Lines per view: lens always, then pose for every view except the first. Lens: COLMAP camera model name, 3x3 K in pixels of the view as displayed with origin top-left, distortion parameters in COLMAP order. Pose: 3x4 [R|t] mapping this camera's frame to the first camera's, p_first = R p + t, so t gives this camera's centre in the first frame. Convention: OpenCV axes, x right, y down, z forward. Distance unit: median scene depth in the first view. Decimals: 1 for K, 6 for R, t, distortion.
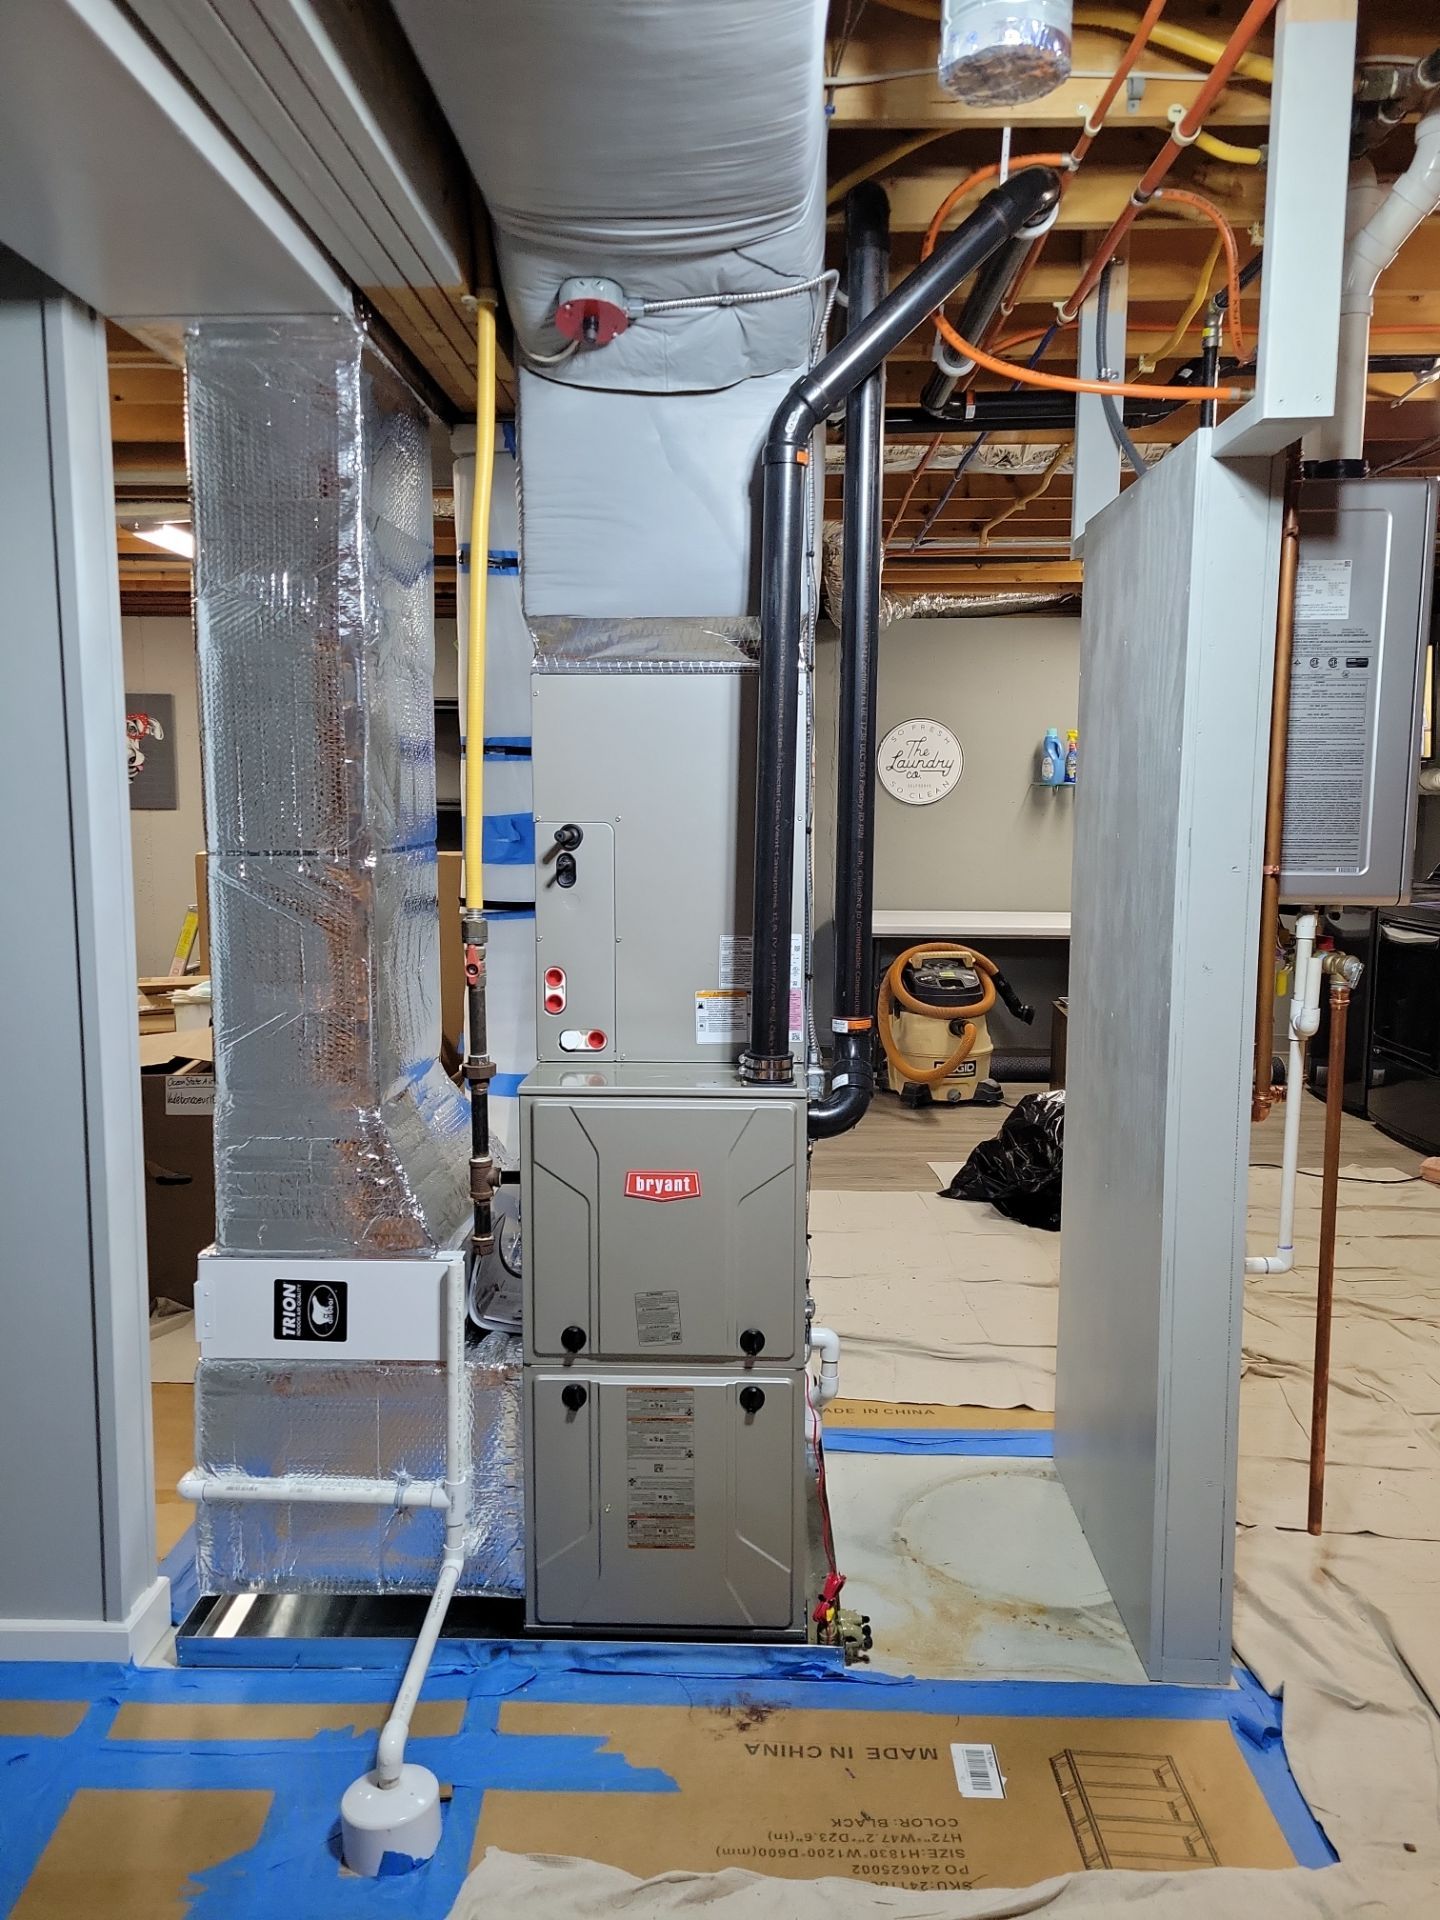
lens RADIAL K [[1441.7, 0, 711.3], [0, 1441.7, 954.0], [0, 0, 1]] dist [0.075802, -0.085032]
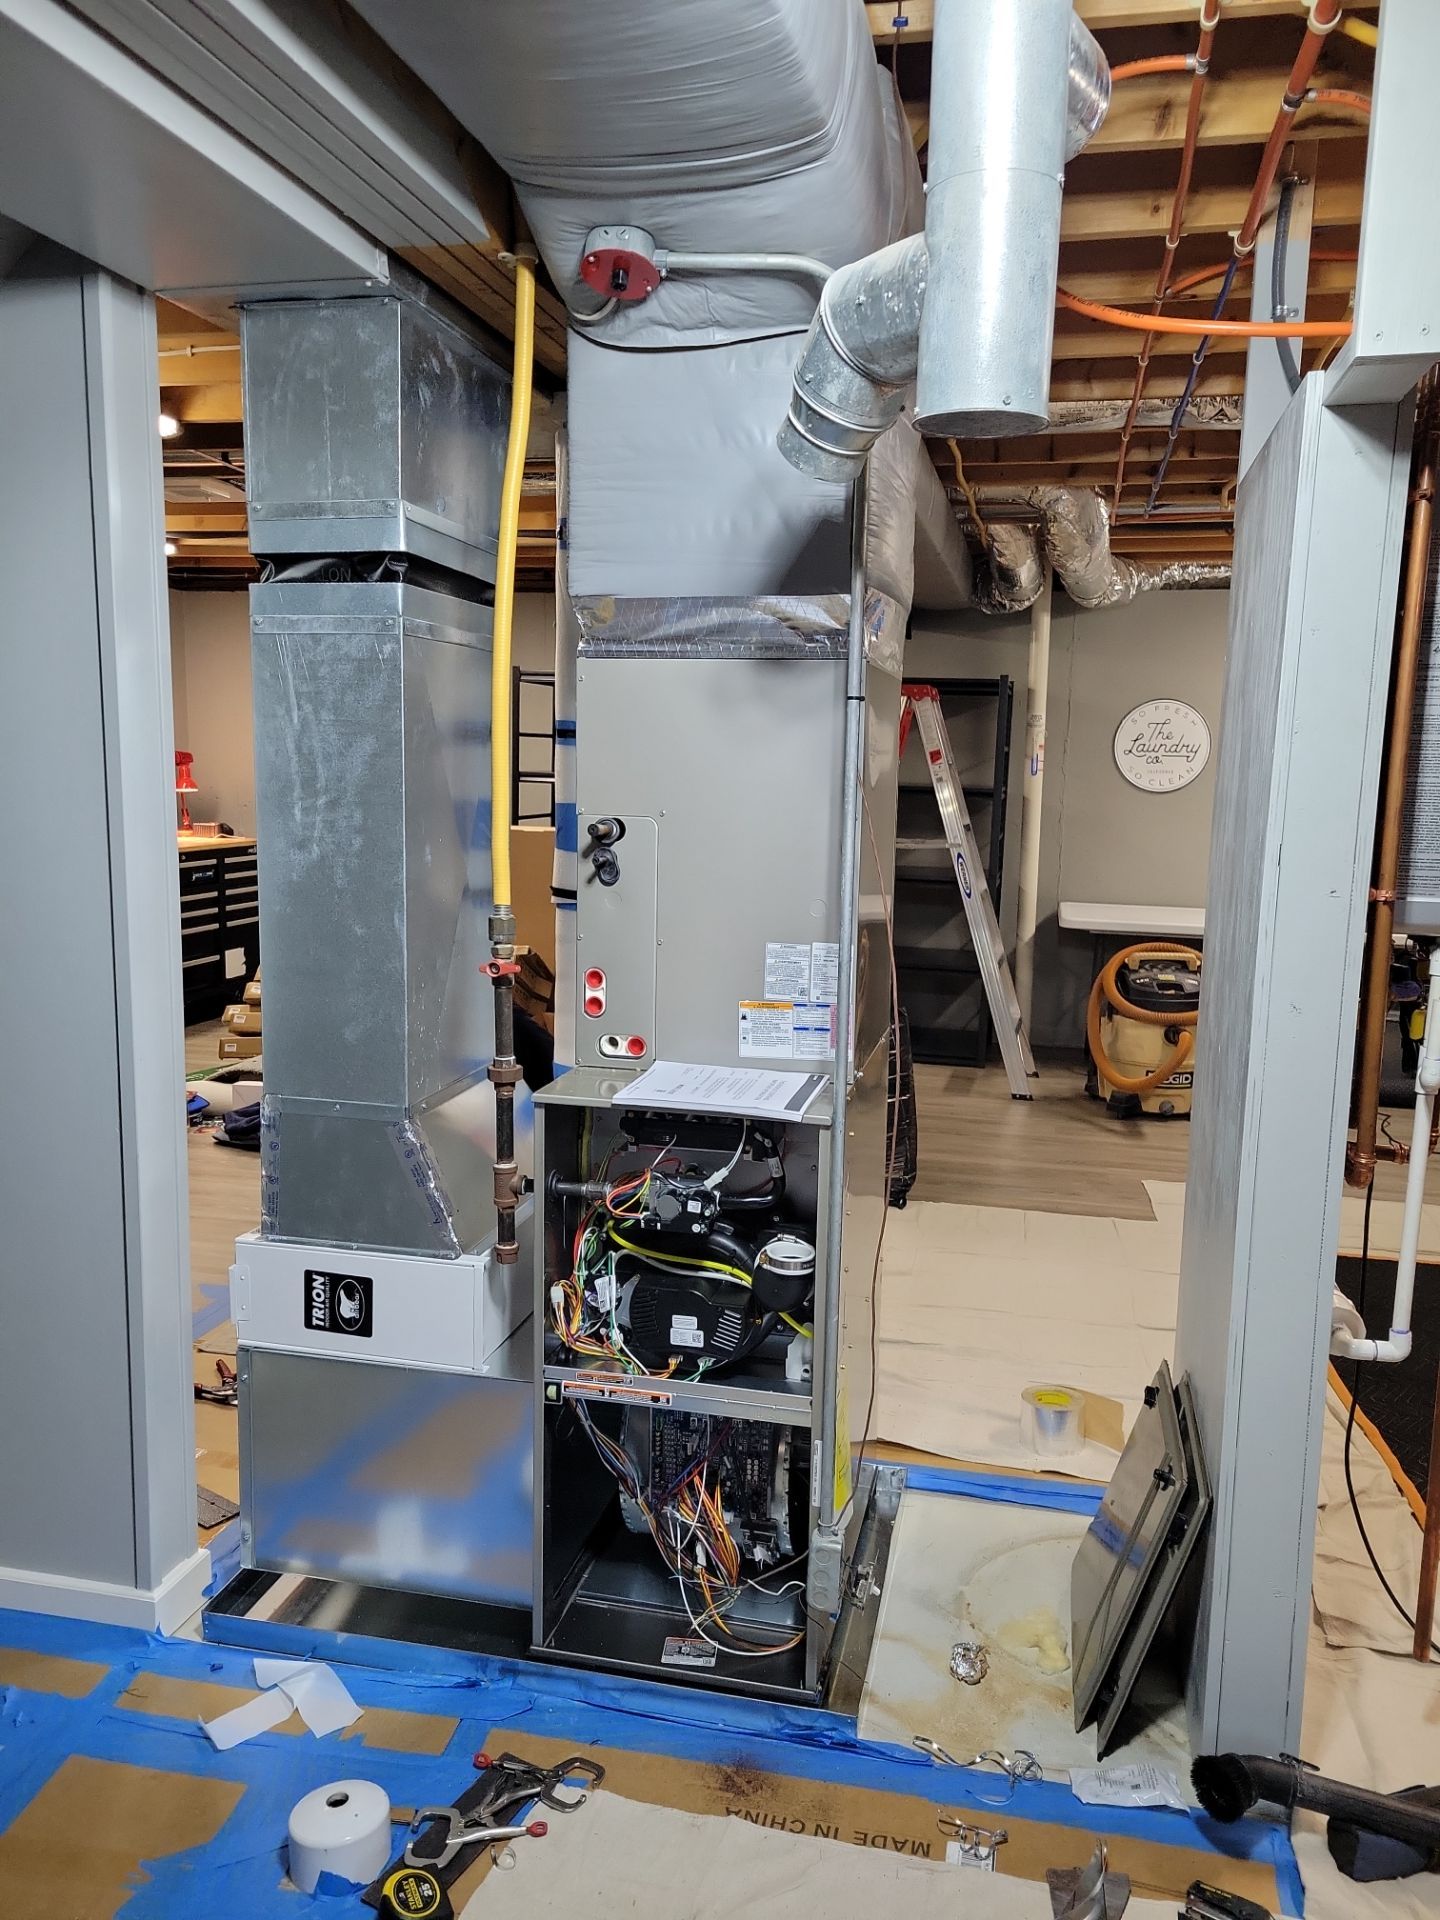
lens RADIAL K [[1441.7, 0, 730.5], [0, 1441.7, 971.4], [0, 0, 1]] dist [0.078024, -0.081451]
pose [[0.981251, 0.046979, -0.186922, 0.160680], [-0.041351, 0.998569, 0.033901, -0.025034], [0.188247, -0.025536, 0.981790, 0.084984]]
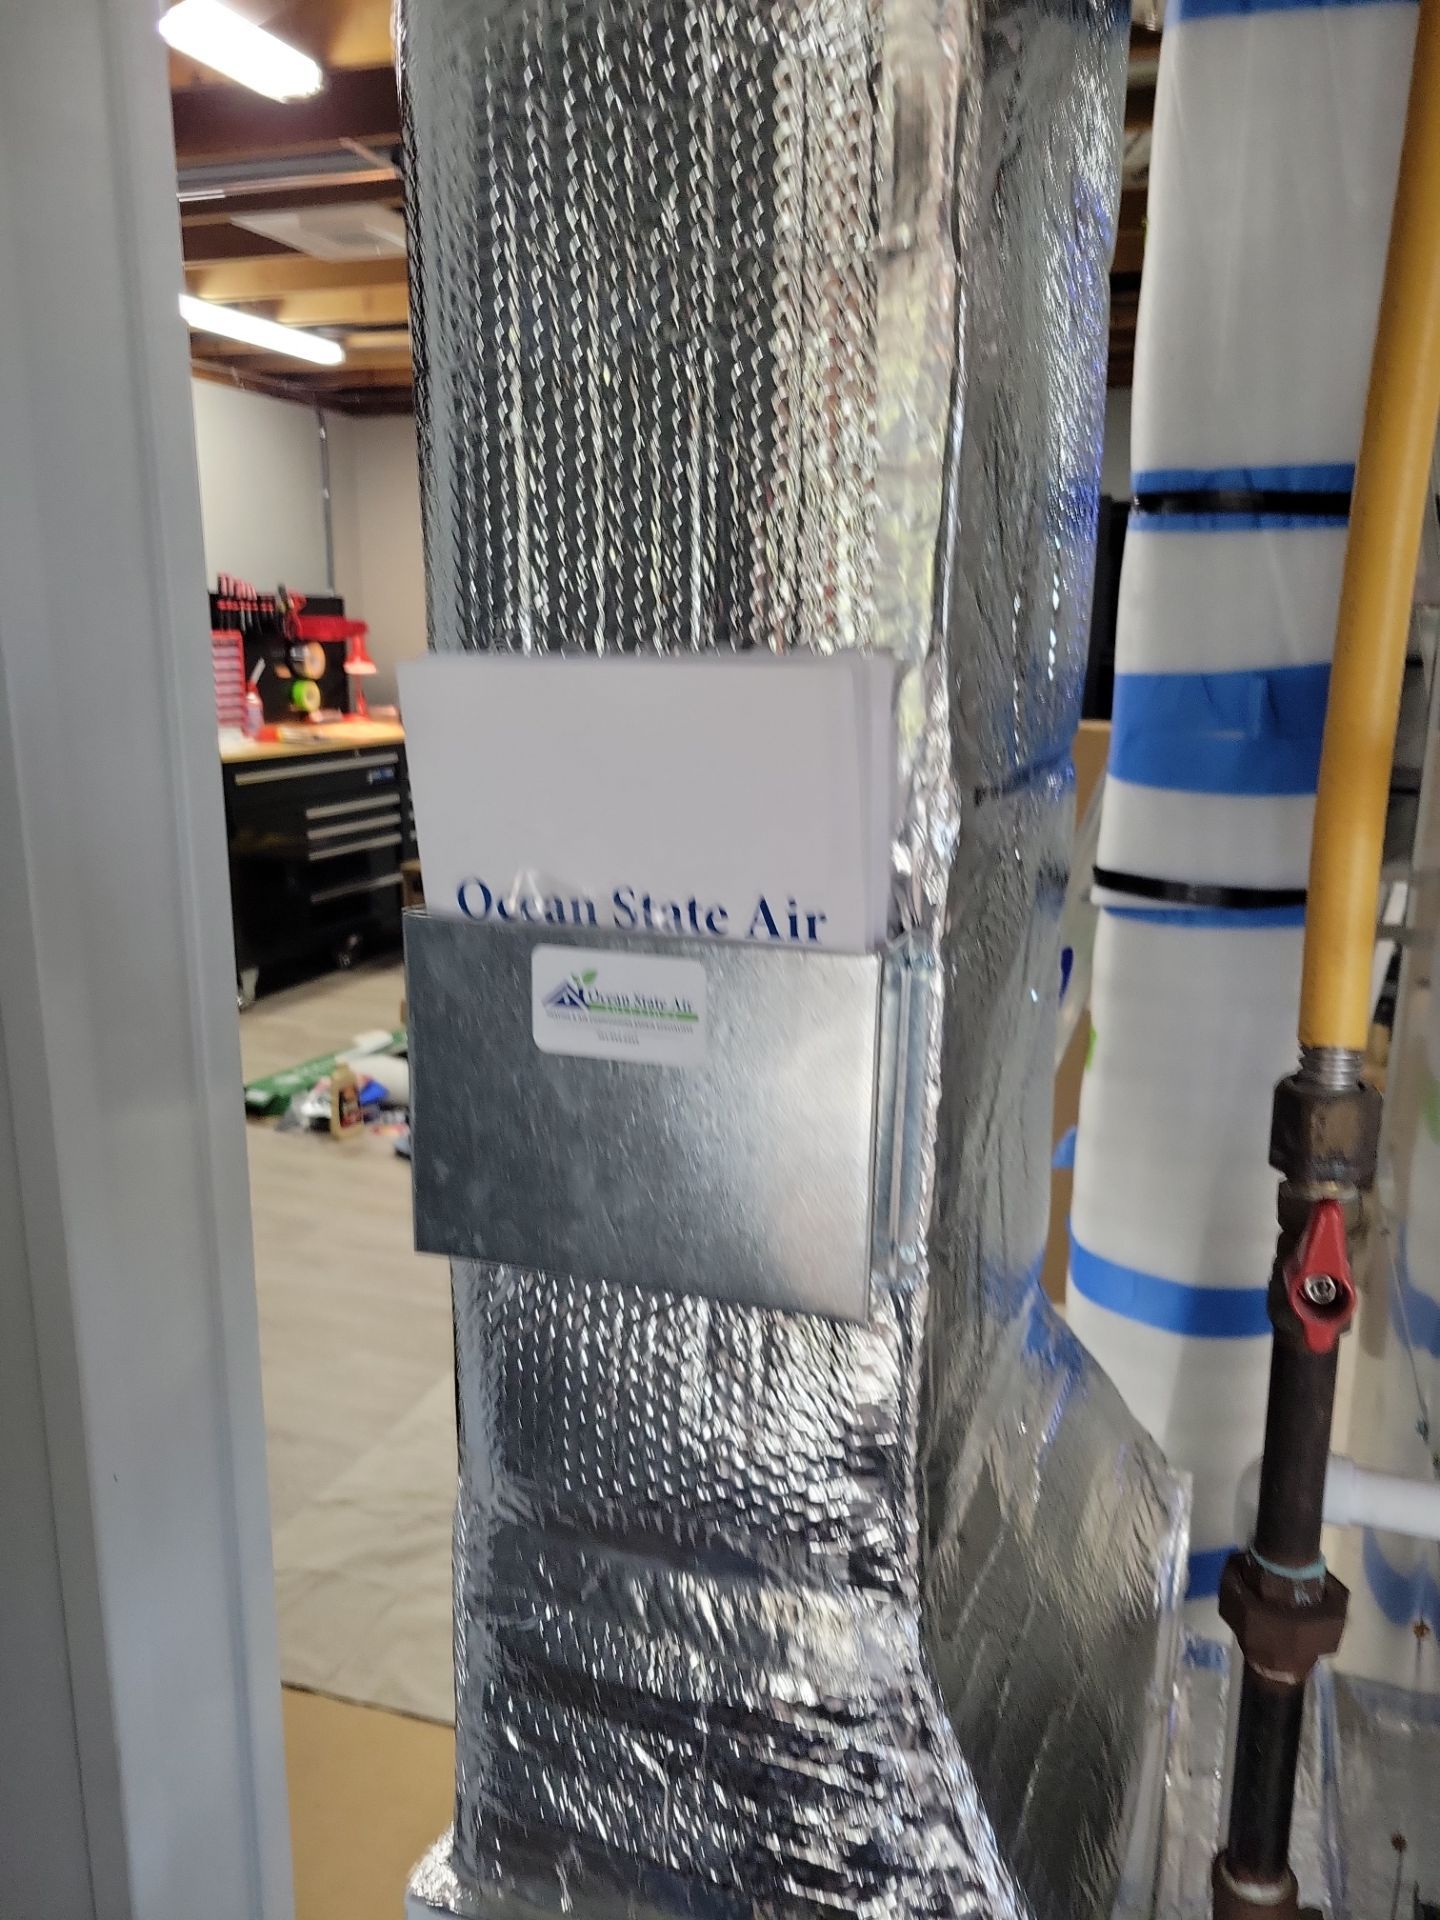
lens RADIAL K [[1441.7, 0, 730.5], [0, 1441.7, 971.4], [0, 0, 1]] dist [0.078024, -0.081451]
pose [[0.951248, 0.081367, -0.297500, -0.186096], [-0.047077, 0.991576, 0.120670, -0.068749], [0.304813, -0.100781, 0.947065, 0.706513]]
